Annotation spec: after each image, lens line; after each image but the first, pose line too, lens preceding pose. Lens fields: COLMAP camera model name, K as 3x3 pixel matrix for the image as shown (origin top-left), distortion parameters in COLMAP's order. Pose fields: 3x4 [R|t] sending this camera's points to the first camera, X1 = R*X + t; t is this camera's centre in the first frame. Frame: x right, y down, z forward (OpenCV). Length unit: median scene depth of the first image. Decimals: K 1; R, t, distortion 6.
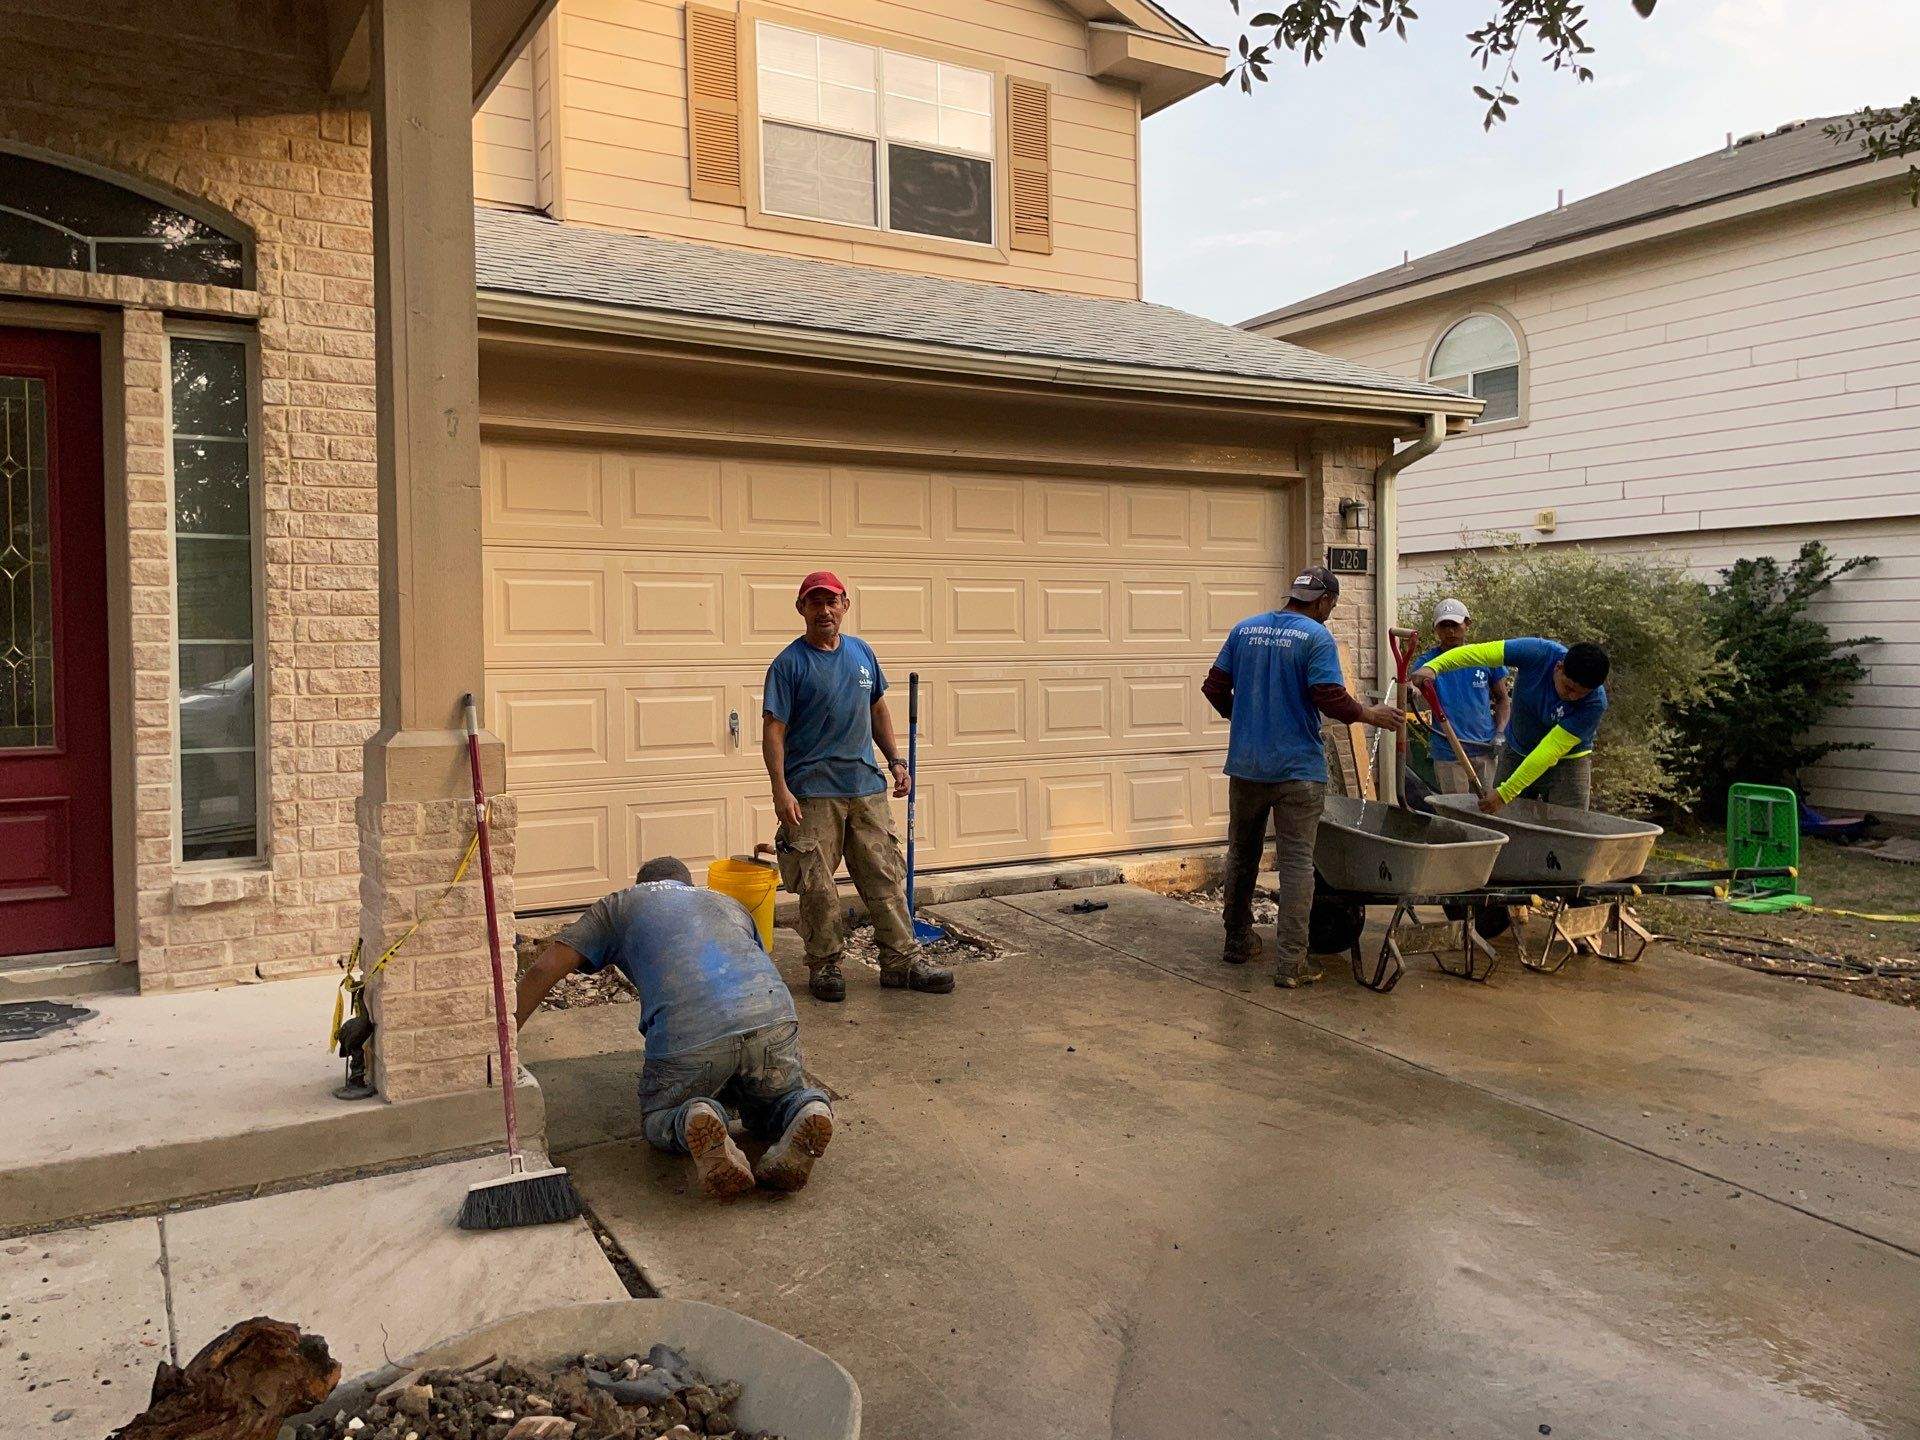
lens RADIAL K [[1483.4, 0, 926.3], [0, 1483.4, 706.5], [0, 0, 1]] dist [0.075354, -0.099839]
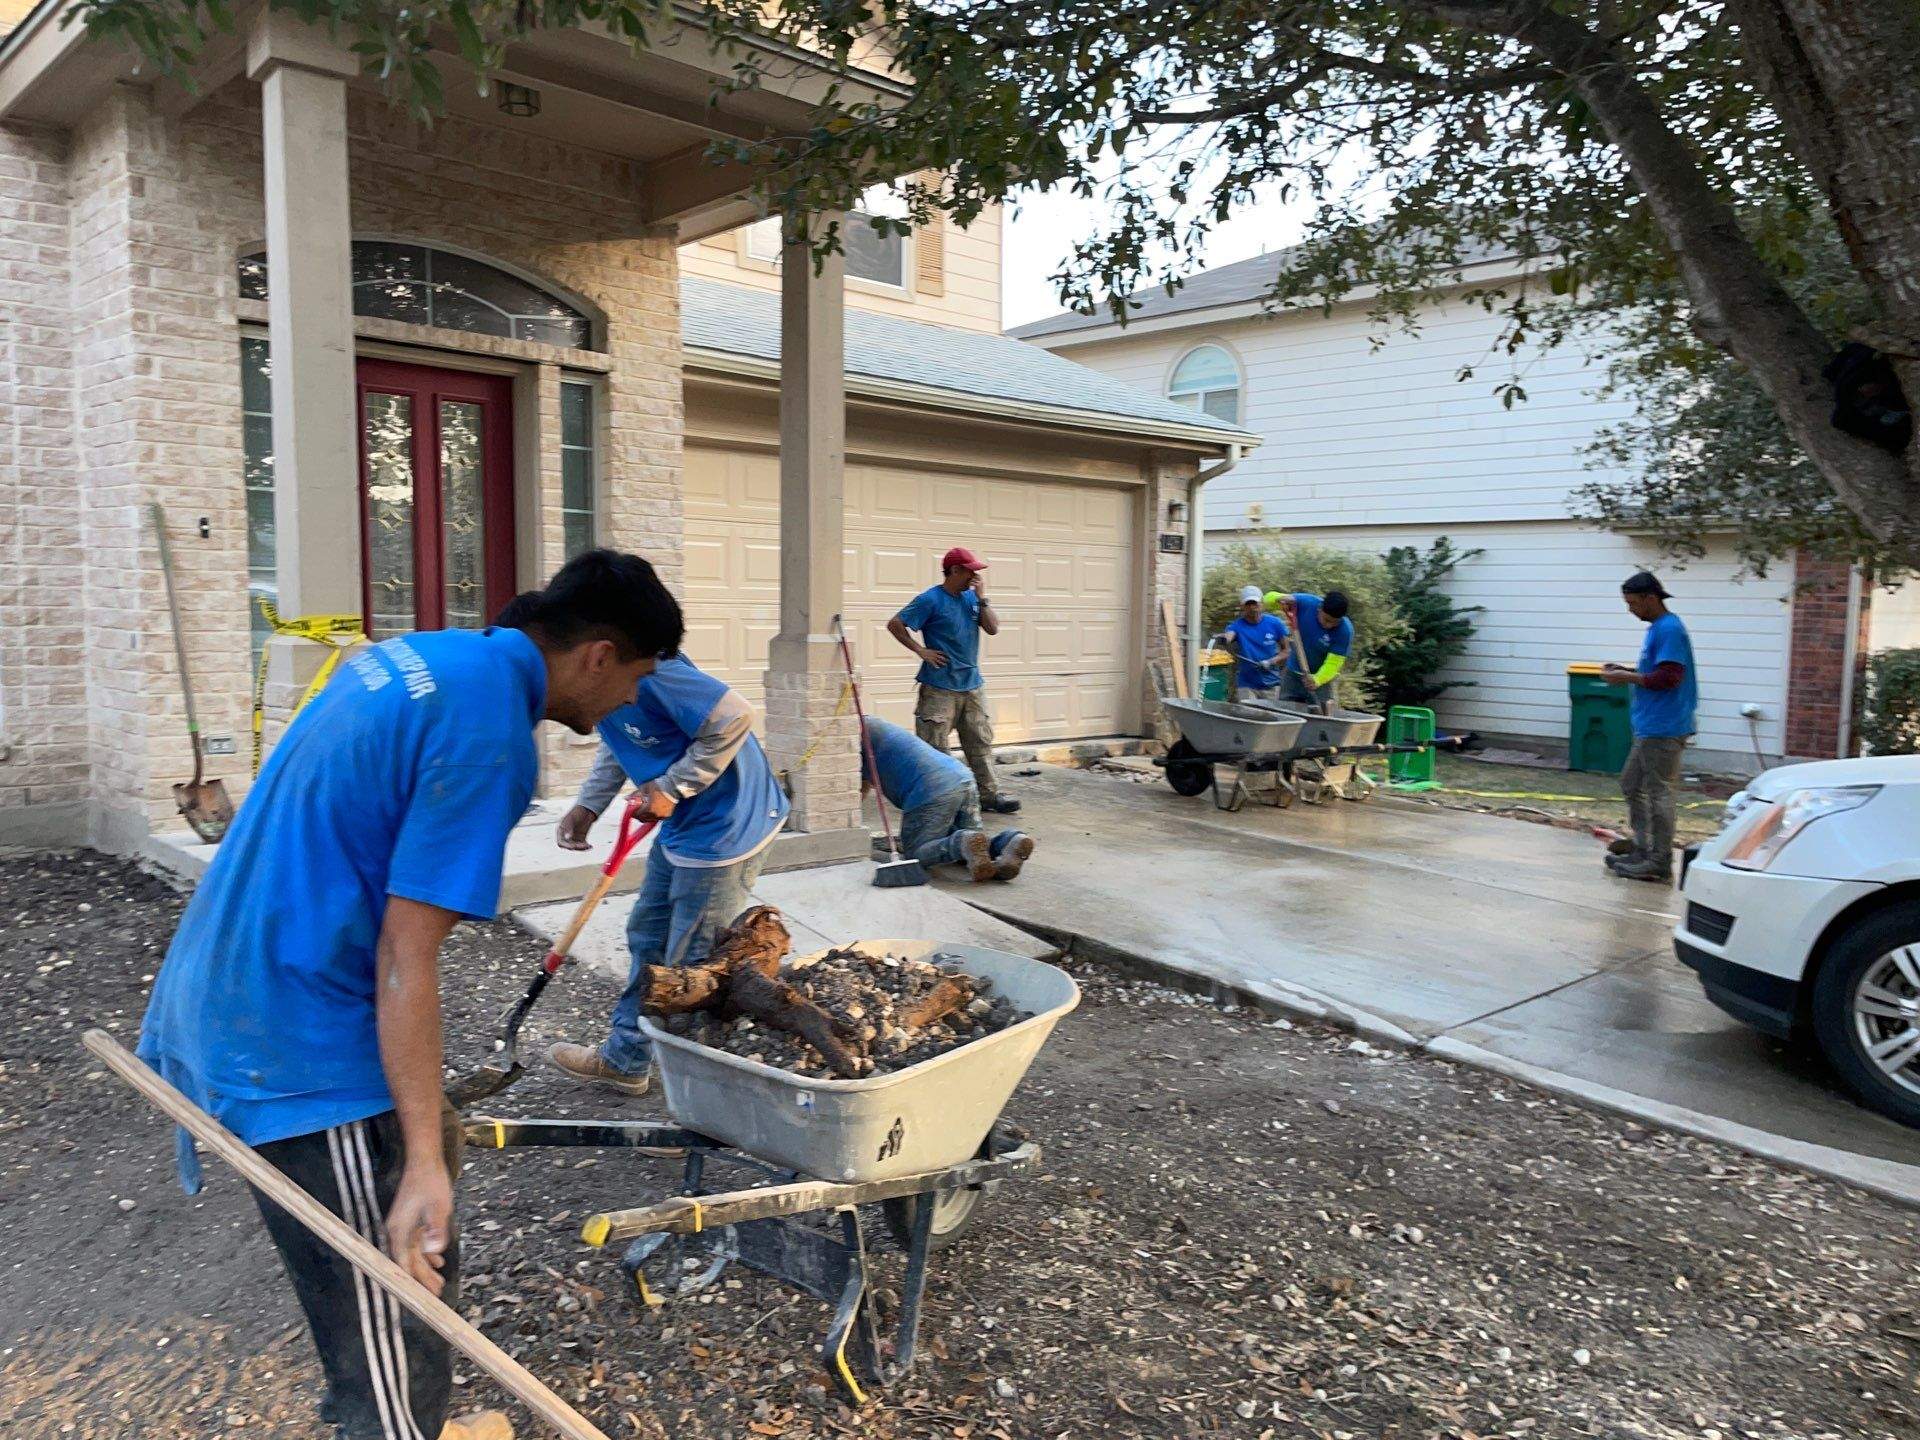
lens RADIAL K [[1483.4, 0, 948.1], [0, 1483.4, 766.1], [0, 0, 1]] dist [0.075354, -0.099839]
pose [[0.970818, -0.001863, 0.239810, -0.274772], [-0.014635, 0.997646, 0.066995, 0.024133], [-0.239371, -0.068549, 0.968505, -0.359193]]
